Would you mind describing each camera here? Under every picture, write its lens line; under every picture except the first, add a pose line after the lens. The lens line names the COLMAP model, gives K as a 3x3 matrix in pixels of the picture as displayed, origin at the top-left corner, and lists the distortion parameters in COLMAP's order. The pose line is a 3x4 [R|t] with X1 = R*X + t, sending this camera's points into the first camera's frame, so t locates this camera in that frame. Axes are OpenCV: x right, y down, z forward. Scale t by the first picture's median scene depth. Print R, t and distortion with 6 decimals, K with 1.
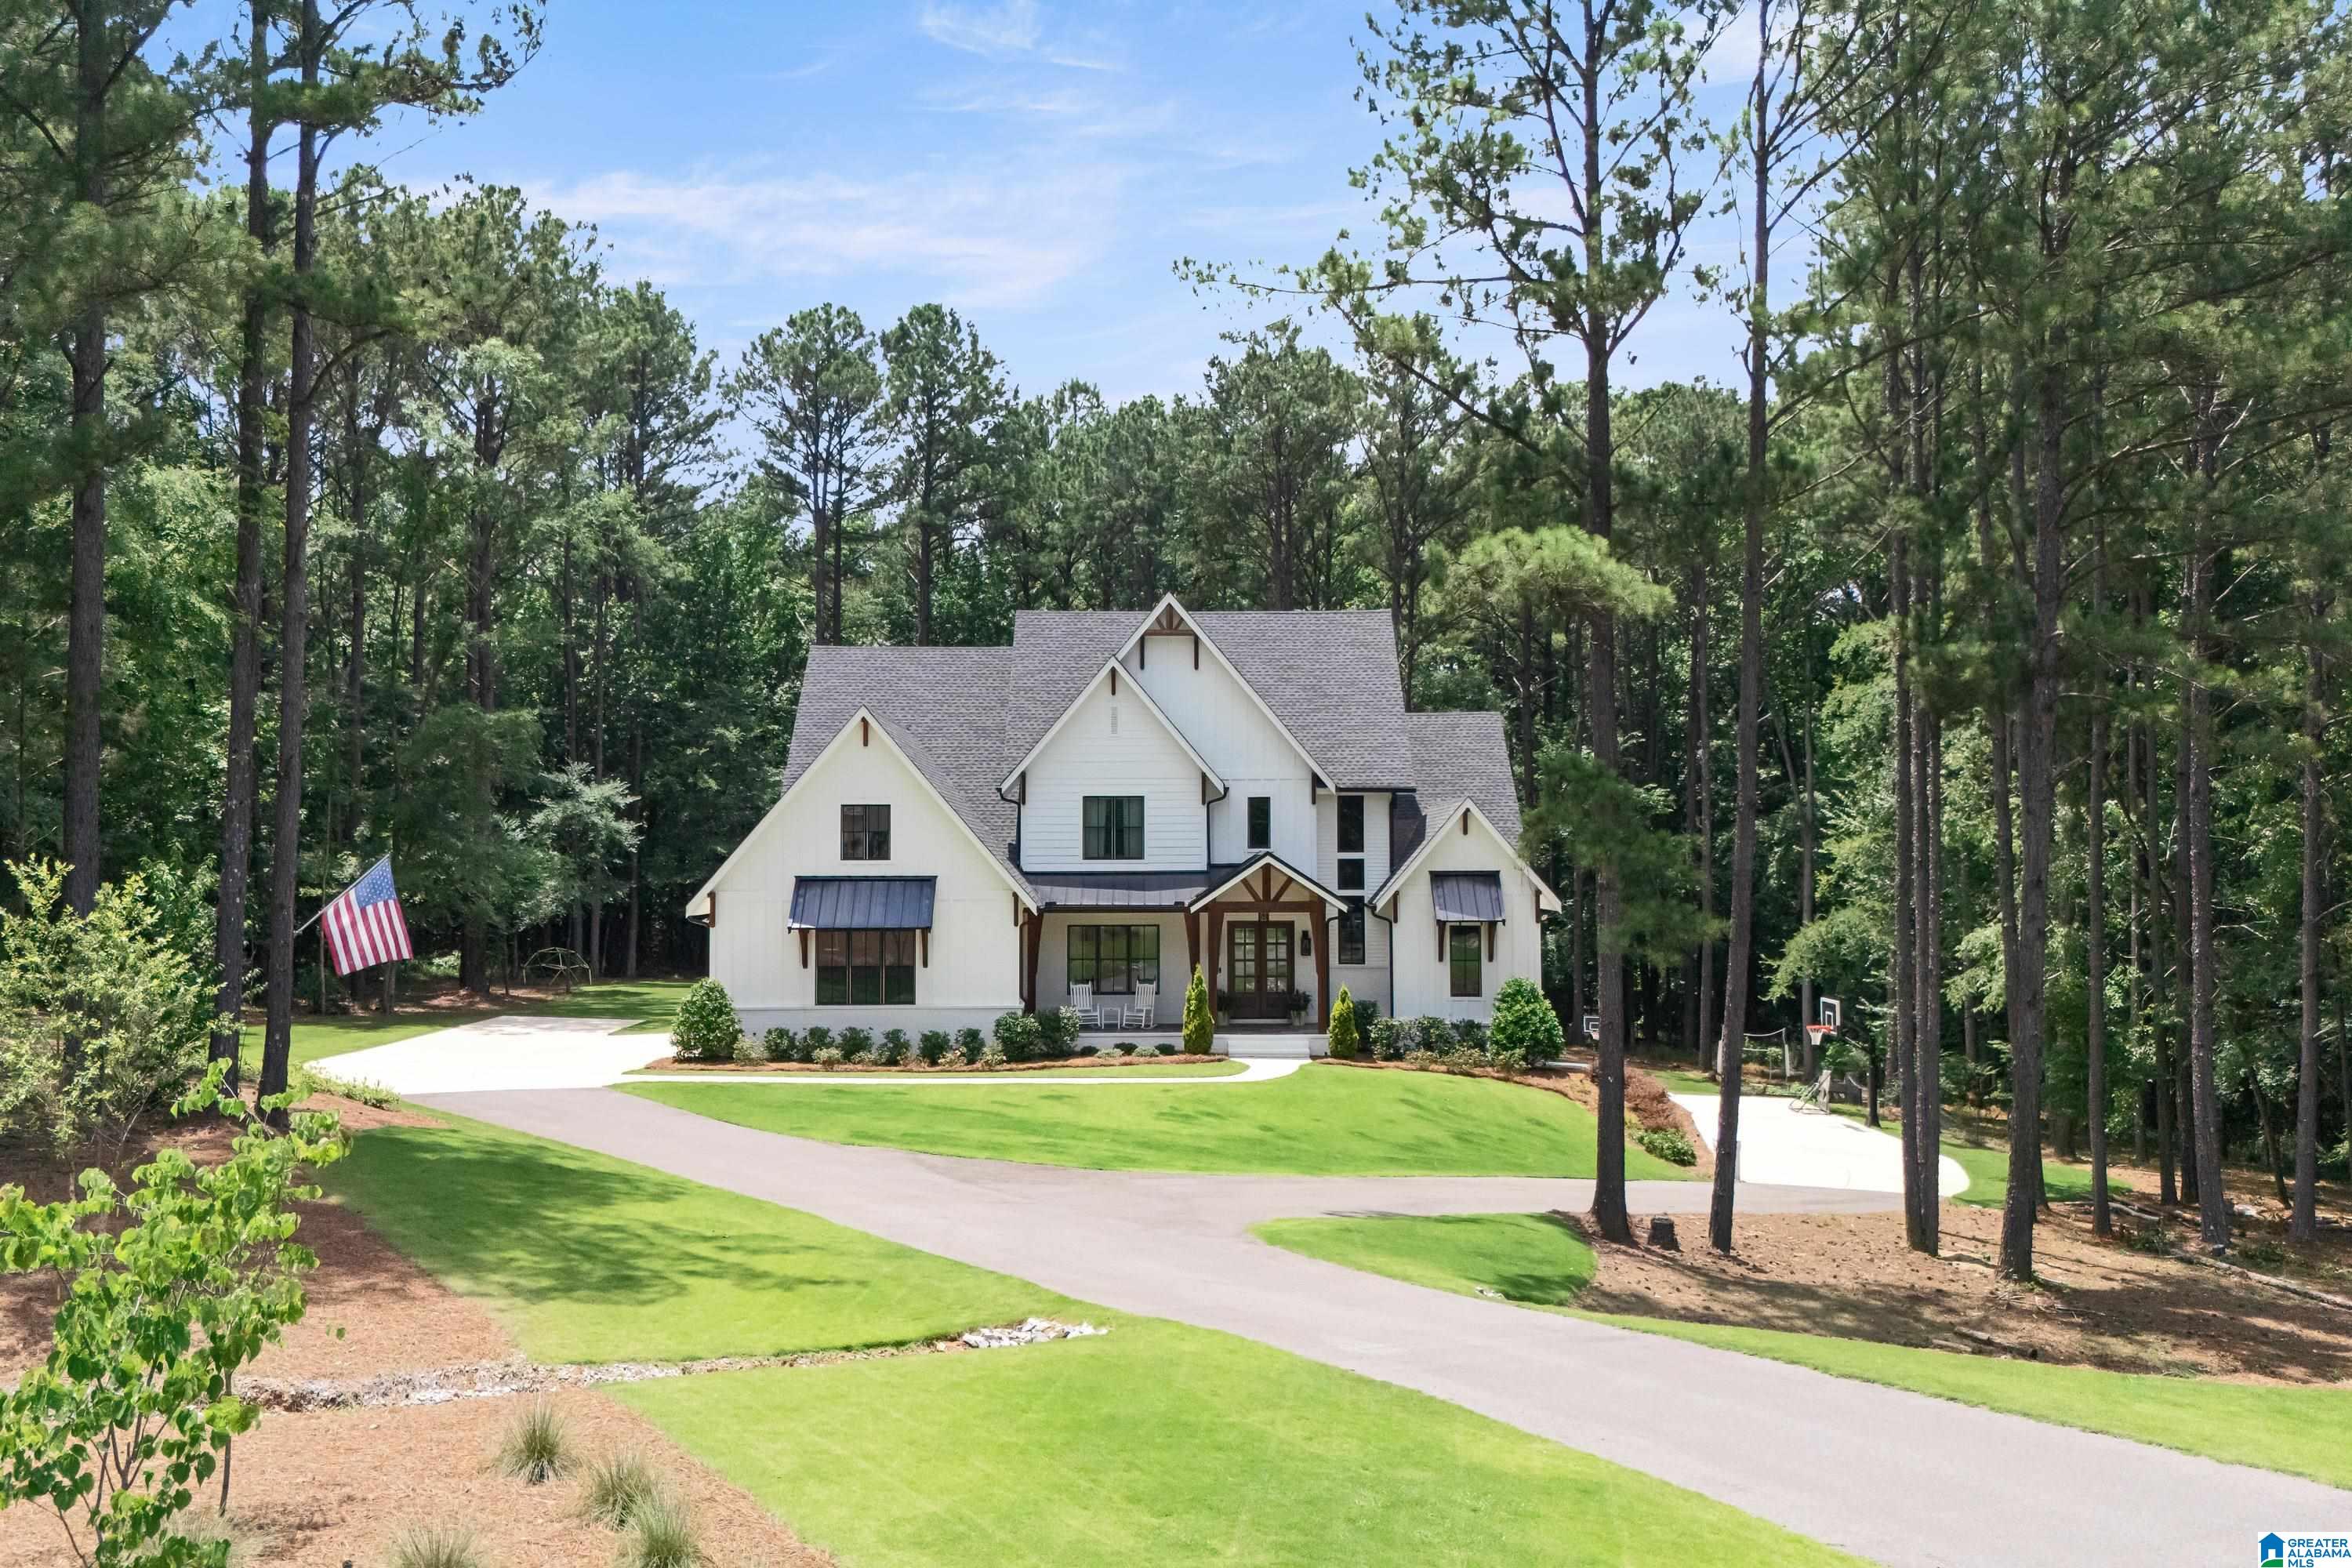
lens RADIAL K [[2032.0, 0, 1179.4], [0, 2032.0, 726.9], [0, 0, 1]] dist [0.075103, -0.088855]
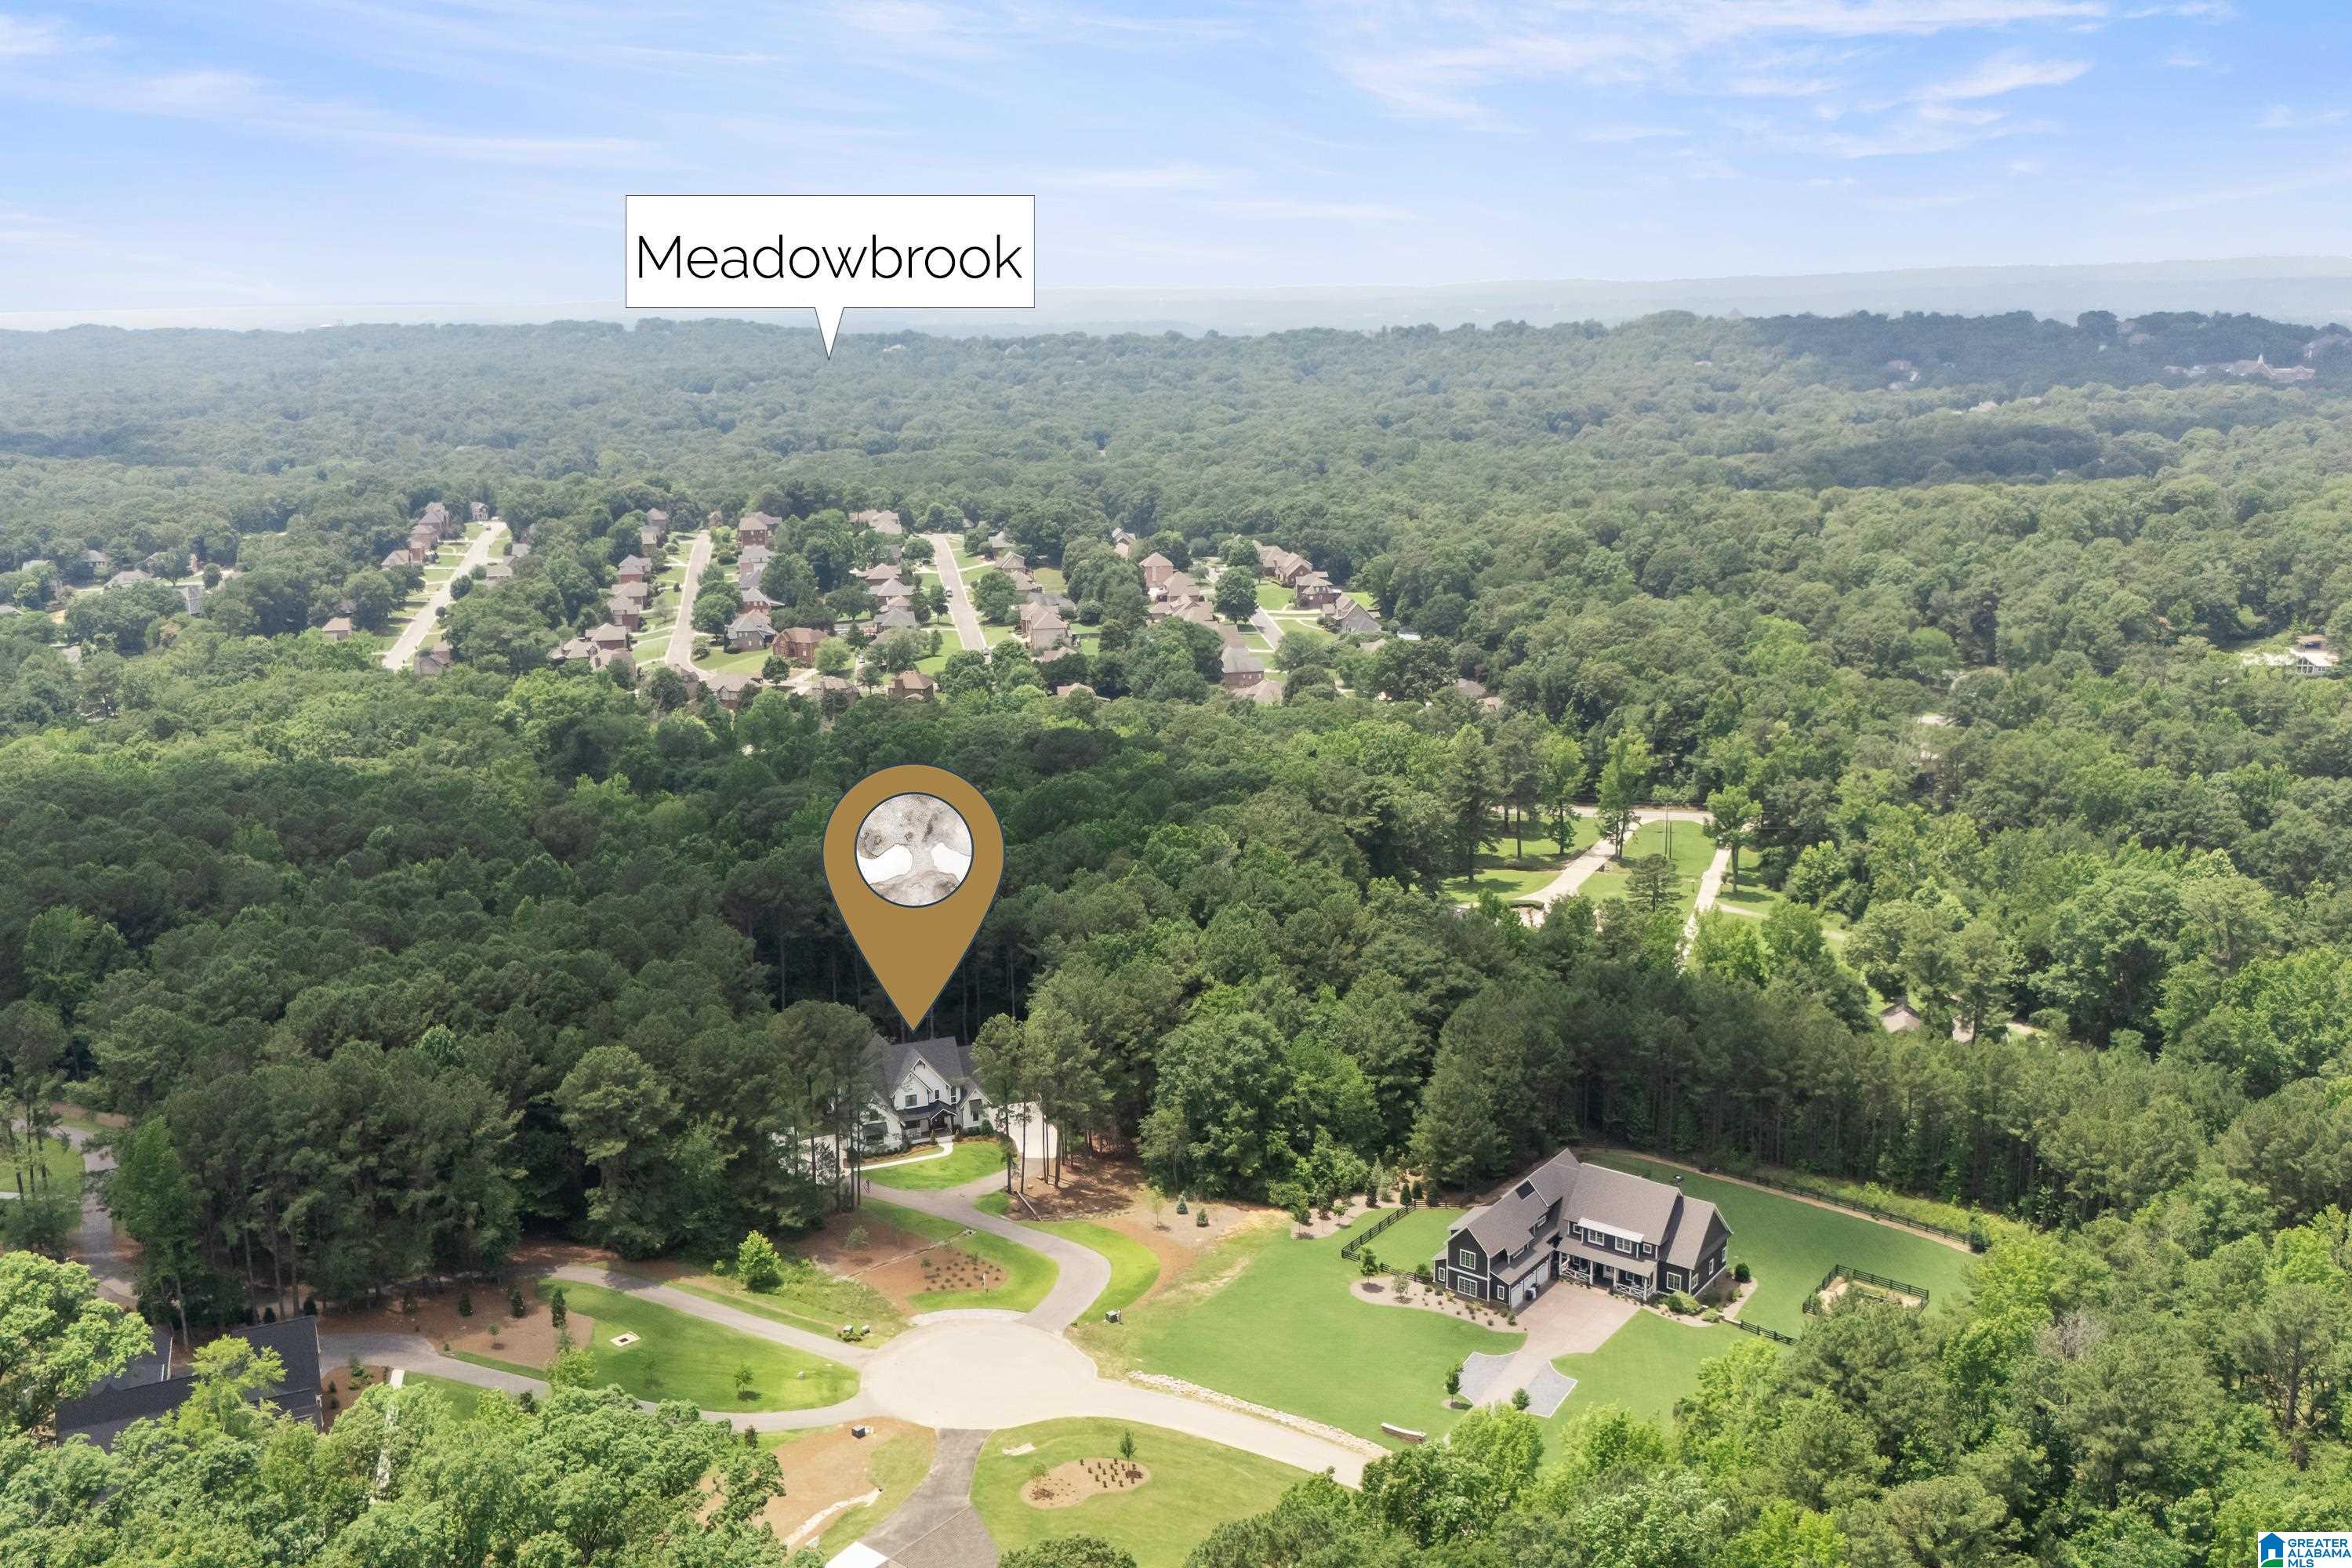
lens RADIAL K [[2010.9, 0, 1172.3], [0, 2010.9, 756.1], [0, 0, 1]] dist [0.174613, -0.406021]
pose [[0.940163, -0.085544, 0.329810, -1.092000], [-0.012062, 0.959007, 0.283125, -2.392398], [-0.340510, -0.270162, 0.900592, -3.887035]]
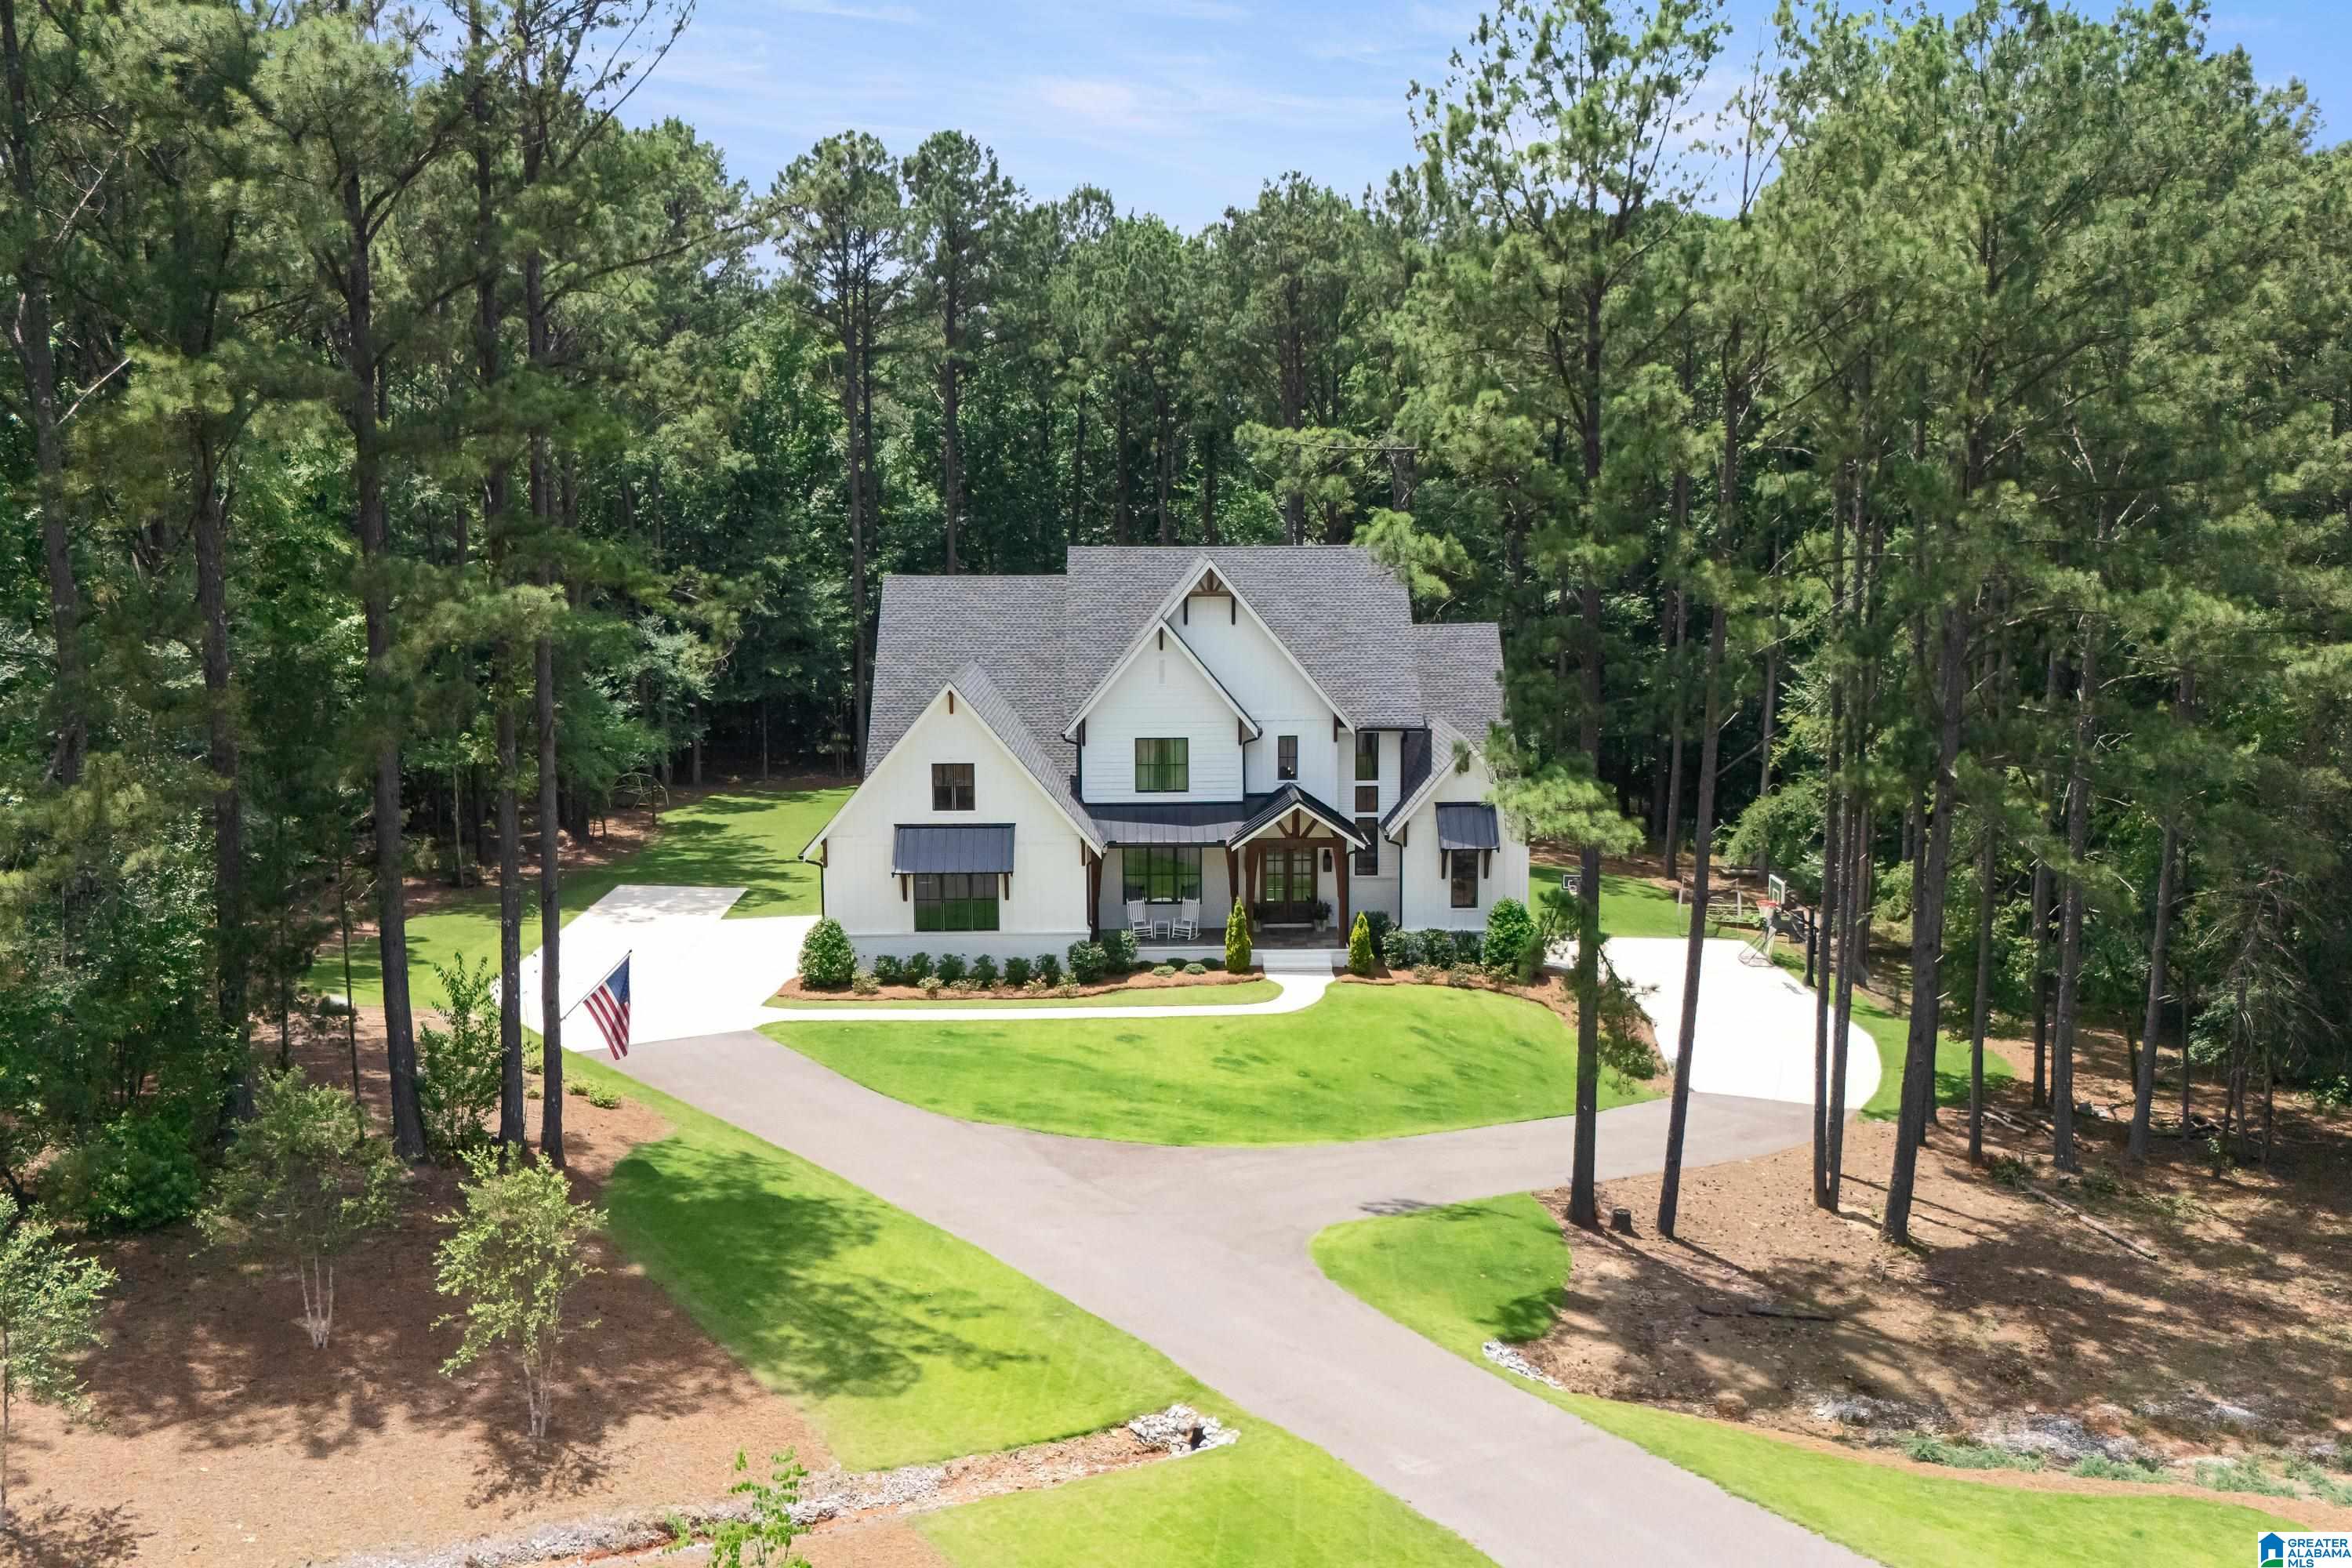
lens RADIAL K [[2032.0, 0, 1179.4], [0, 2032.0, 726.9], [0, 0, 1]] dist [0.075103, -0.088855]
pose [[0.999933, -0.006078, 0.009873, -0.034201], [0.004168, 0.983089, 0.183079, -0.185187], [-0.010819, -0.183025, 0.983049, -0.131788]]
